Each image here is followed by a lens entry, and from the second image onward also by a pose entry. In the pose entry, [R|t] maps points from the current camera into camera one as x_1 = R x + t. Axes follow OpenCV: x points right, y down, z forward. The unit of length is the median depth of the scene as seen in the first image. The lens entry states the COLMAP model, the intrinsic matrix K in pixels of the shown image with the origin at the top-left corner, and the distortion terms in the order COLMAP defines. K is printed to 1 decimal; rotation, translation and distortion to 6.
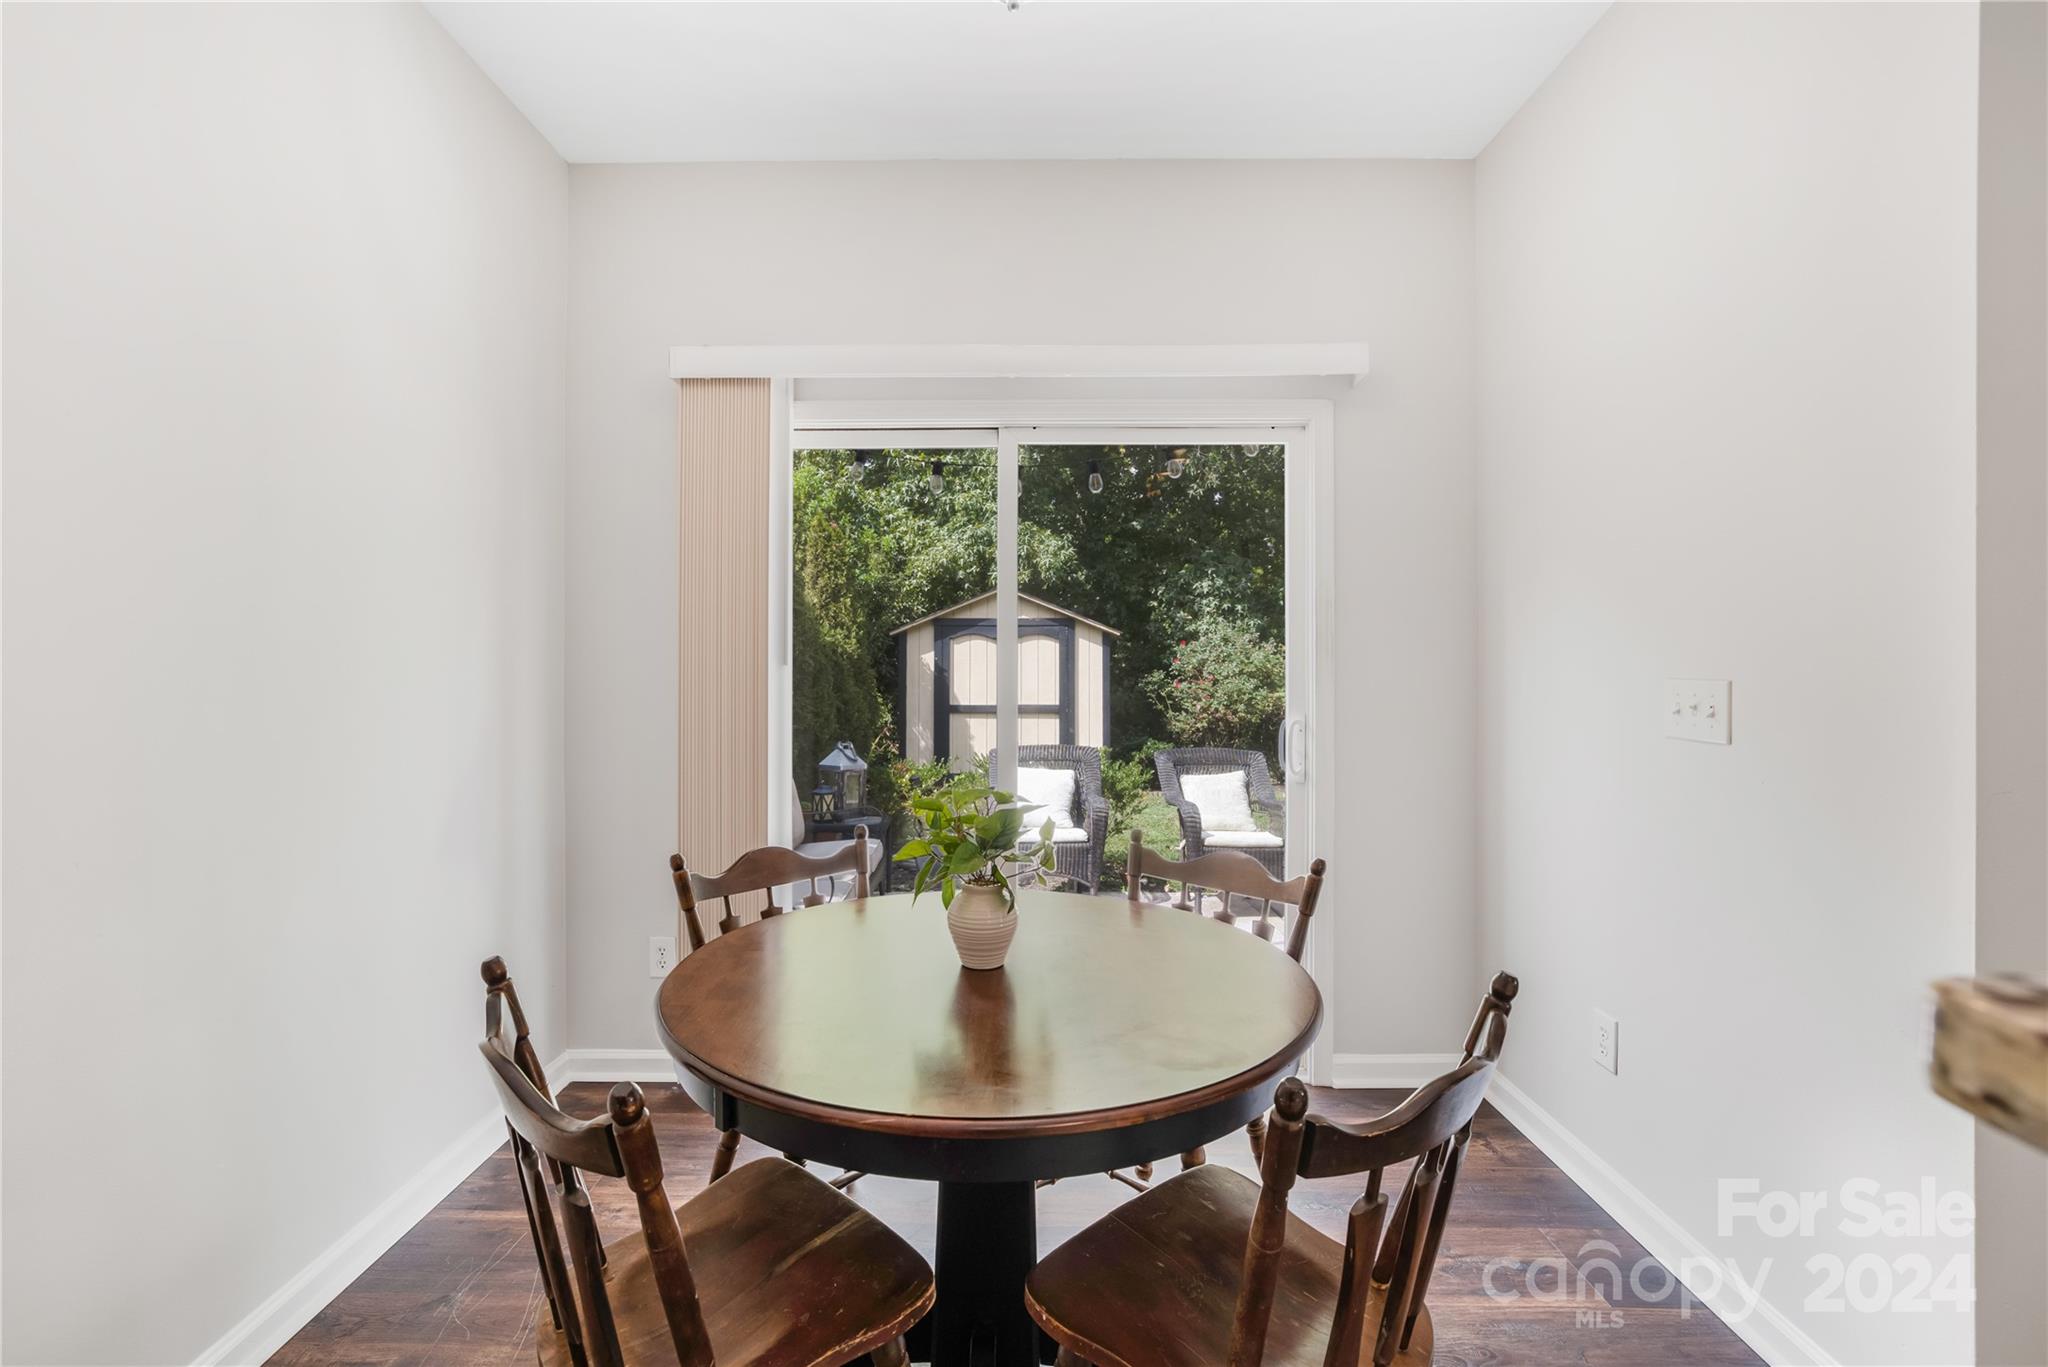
lens RADIAL K [[910.4, 0, 1001.5], [0, 910.4, 673.0], [0, 0, 1]] dist [-0.036799, 0.006234]
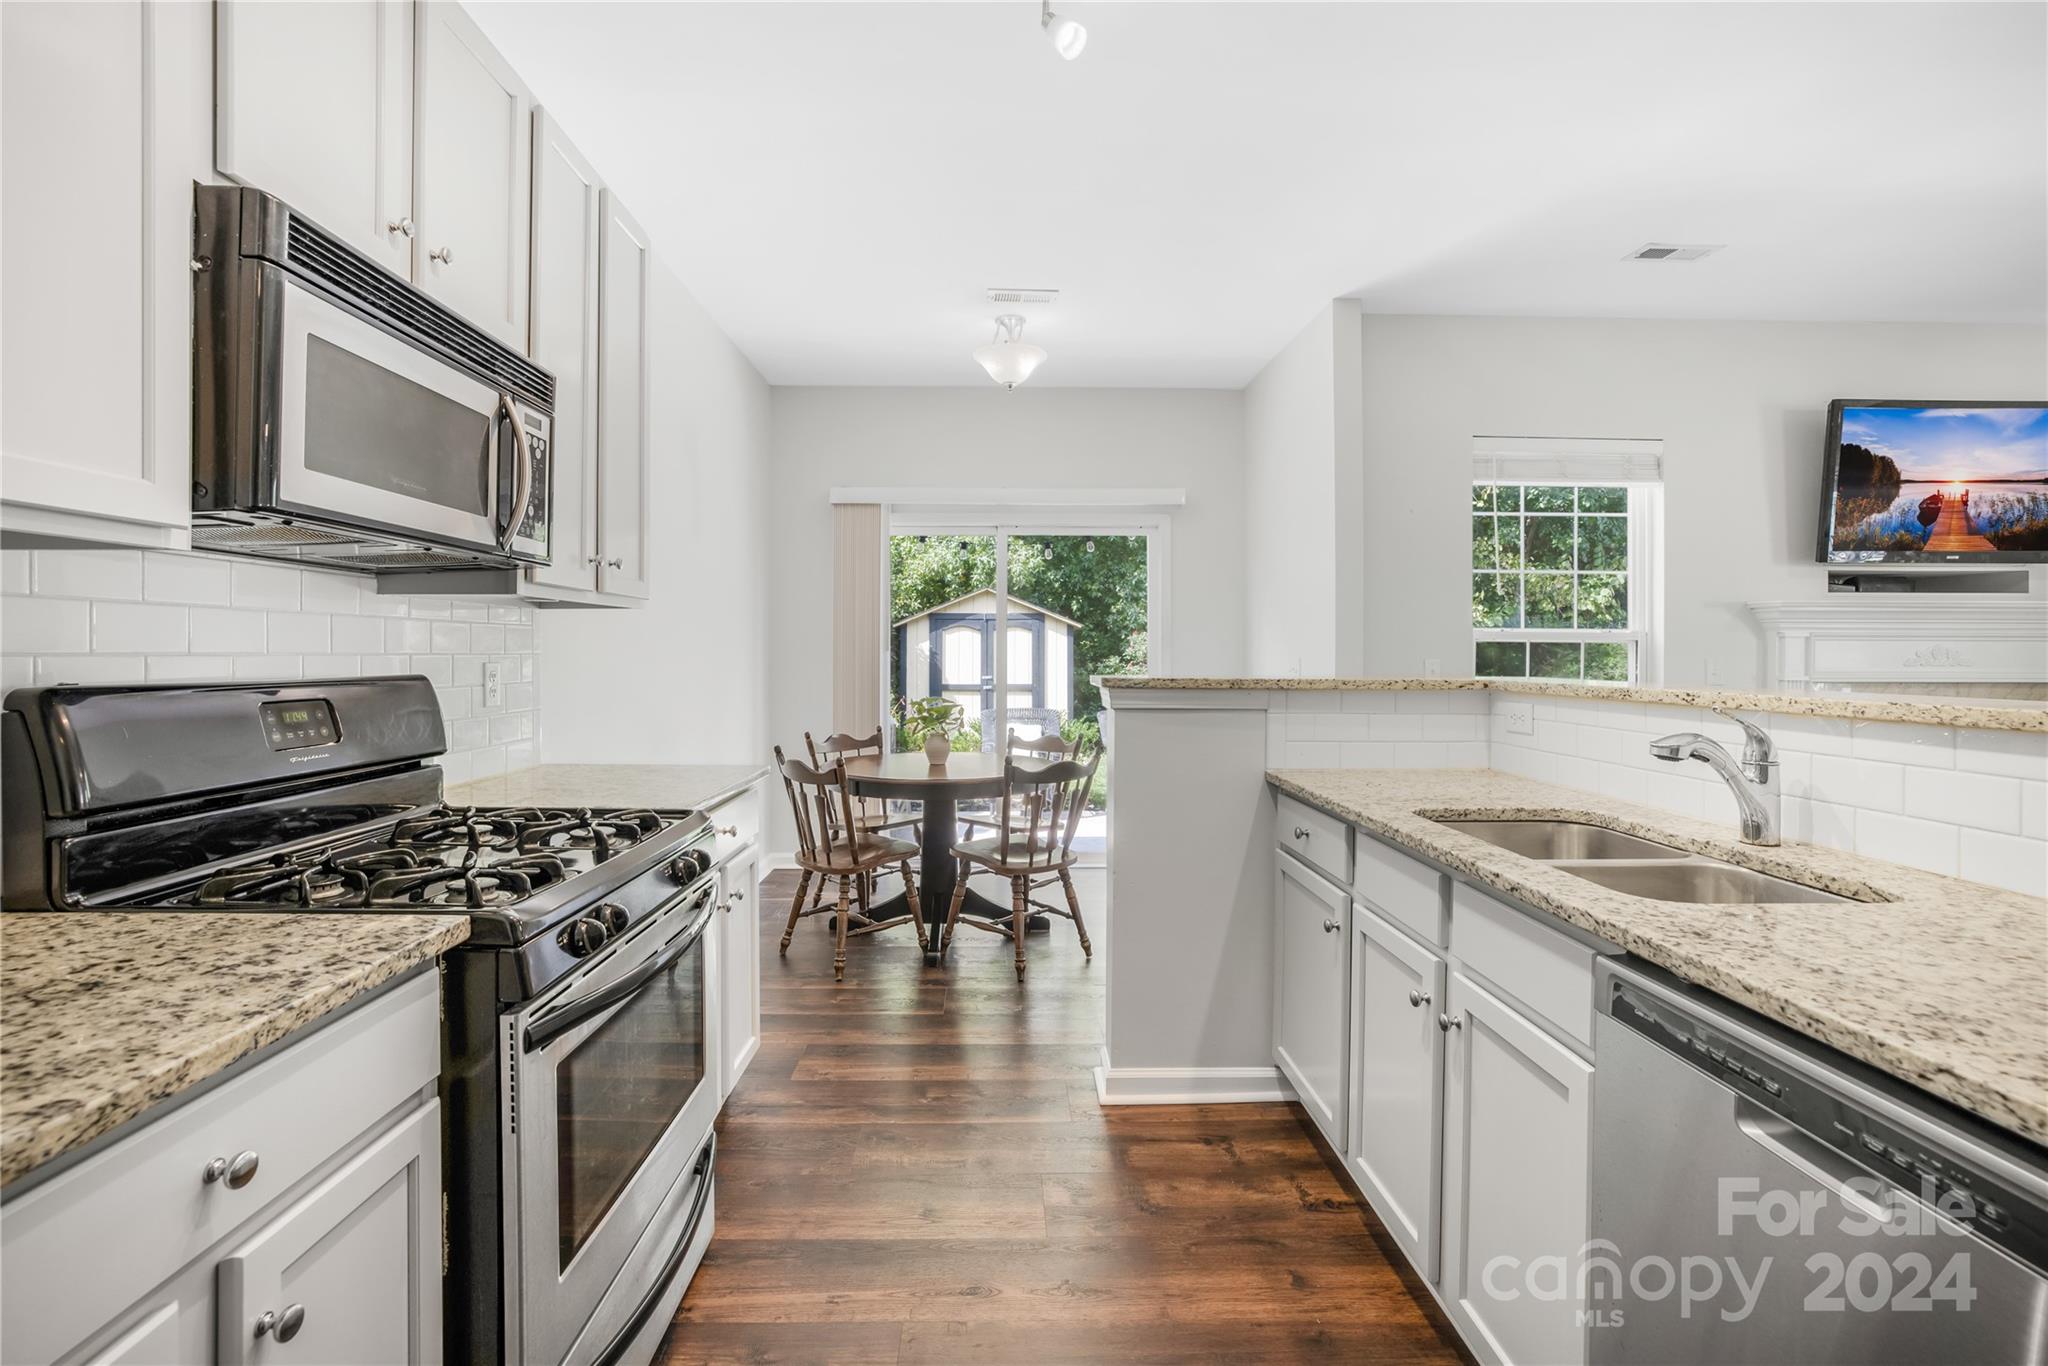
lens RADIAL K [[910.4, 0, 1001.5], [0, 910.4, 672.5], [0, 0, 1]] dist [-0.036799, 0.006234]
pose [[0.999603, -0.001796, 0.028128, -0.012467], [0.001404, 0.999902, 0.013958, 0.002217], [-0.028151, -0.013913, 0.999507, -0.224383]]
